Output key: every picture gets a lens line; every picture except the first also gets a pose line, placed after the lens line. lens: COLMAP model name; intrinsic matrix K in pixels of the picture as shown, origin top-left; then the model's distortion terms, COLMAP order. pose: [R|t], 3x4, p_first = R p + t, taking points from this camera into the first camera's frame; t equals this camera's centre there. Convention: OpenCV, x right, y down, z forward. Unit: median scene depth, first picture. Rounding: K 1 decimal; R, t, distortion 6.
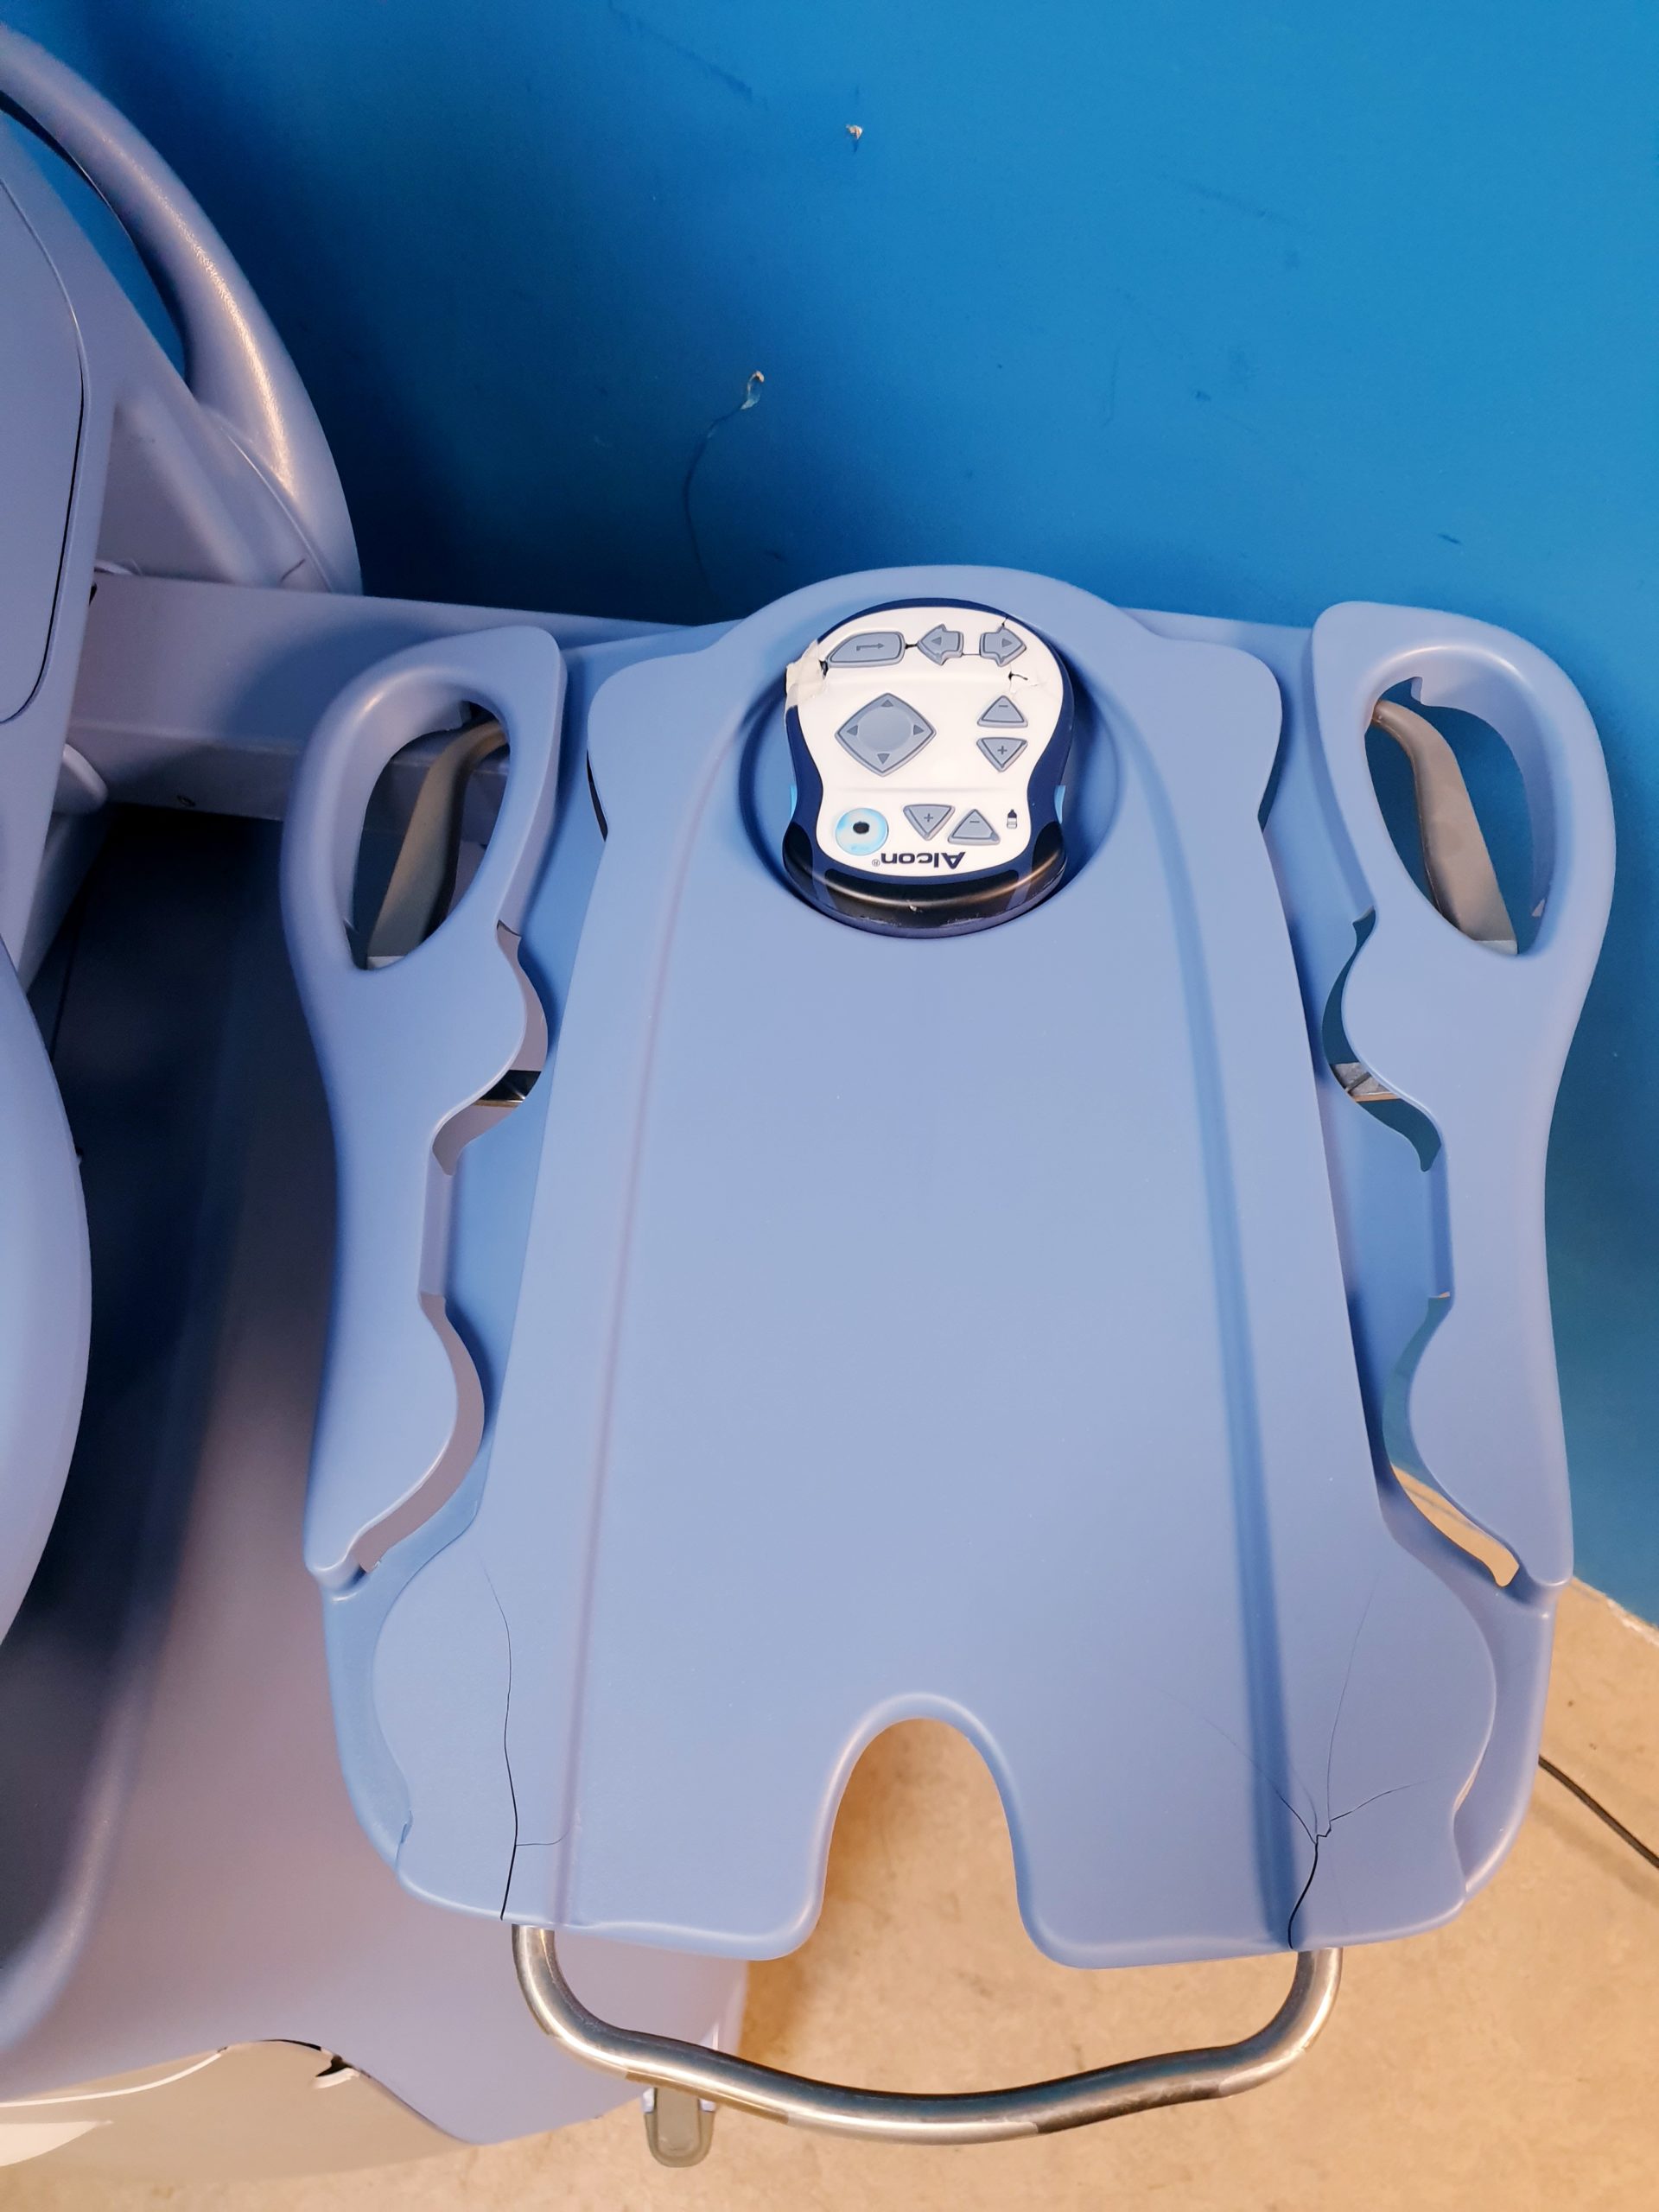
lens RADIAL K [[1754.5, 0, 858.4], [0, 1754.5, 1108.1], [0, 0, 1]] dist [-0.007316, 0.029159]
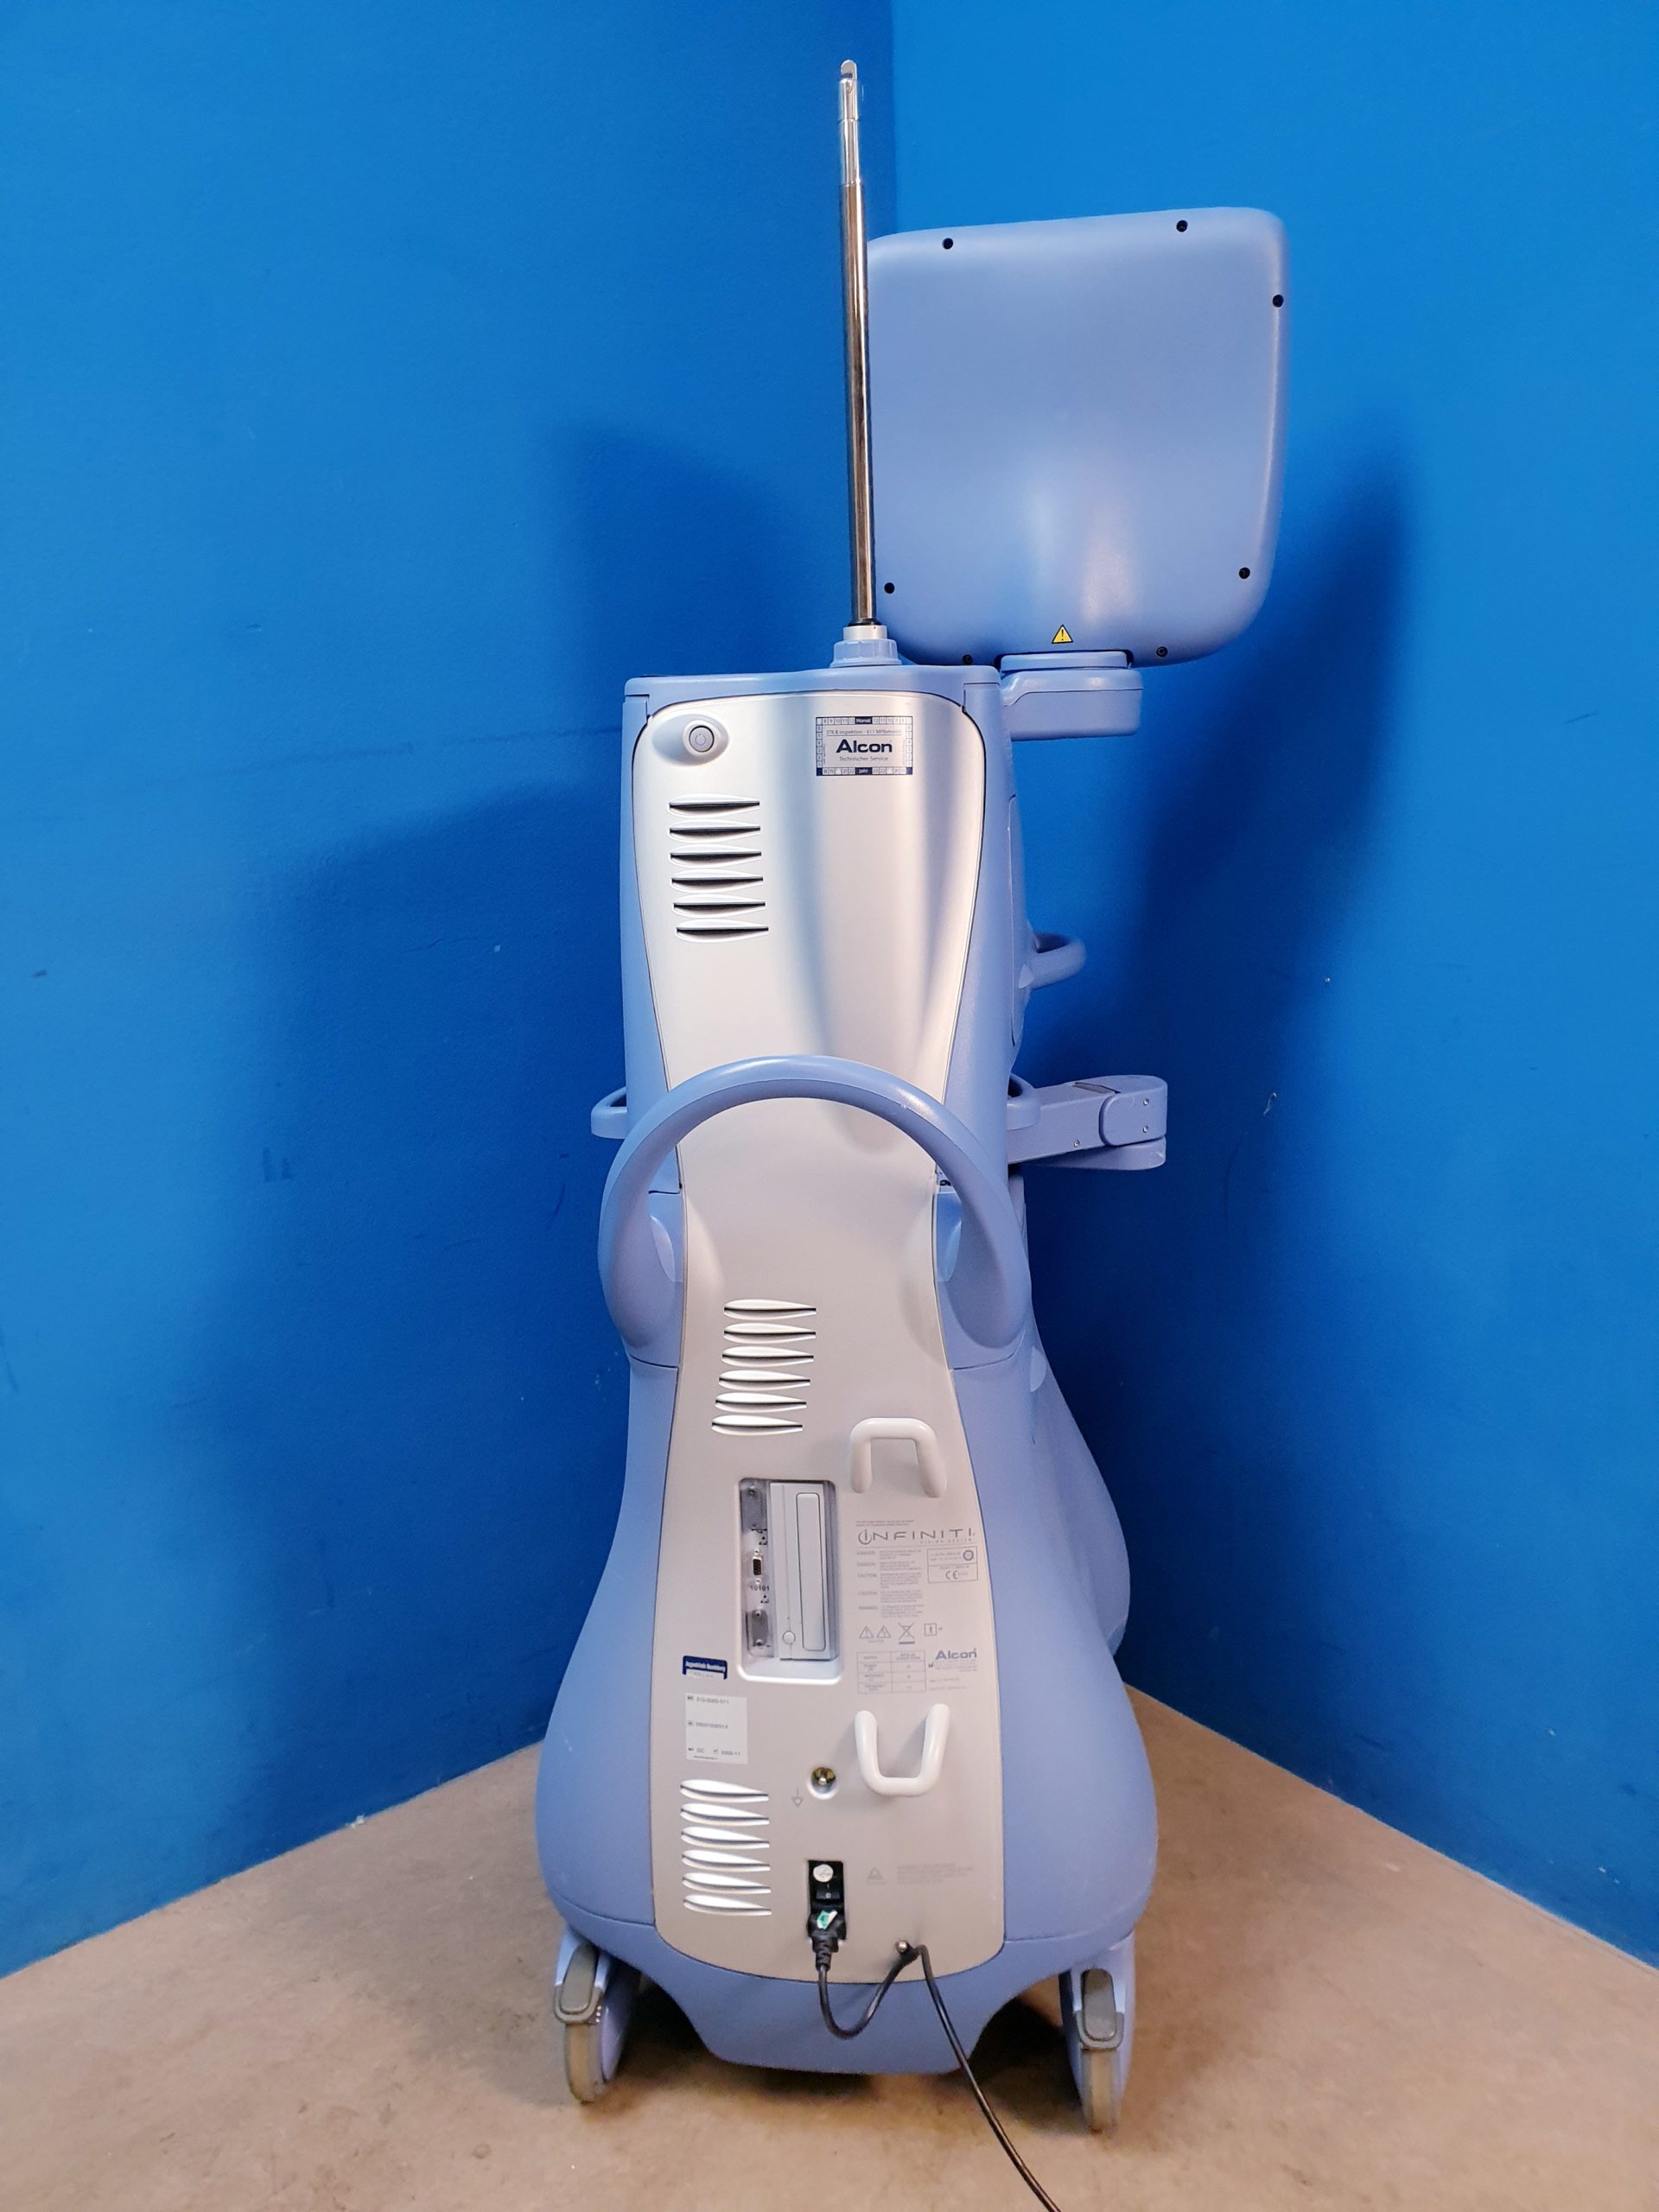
lens RADIAL K [[1747.4, 0, 826.4], [0, 1747.4, 1107.9], [0, 0, 1]] dist [0.006158, 0.009596]
pose [[0.960995, 0.108940, -0.254205, -0.044785], [-0.267319, 0.601564, -0.752769, 2.310104], [0.070914, 0.791362, 0.607222, -0.831397]]
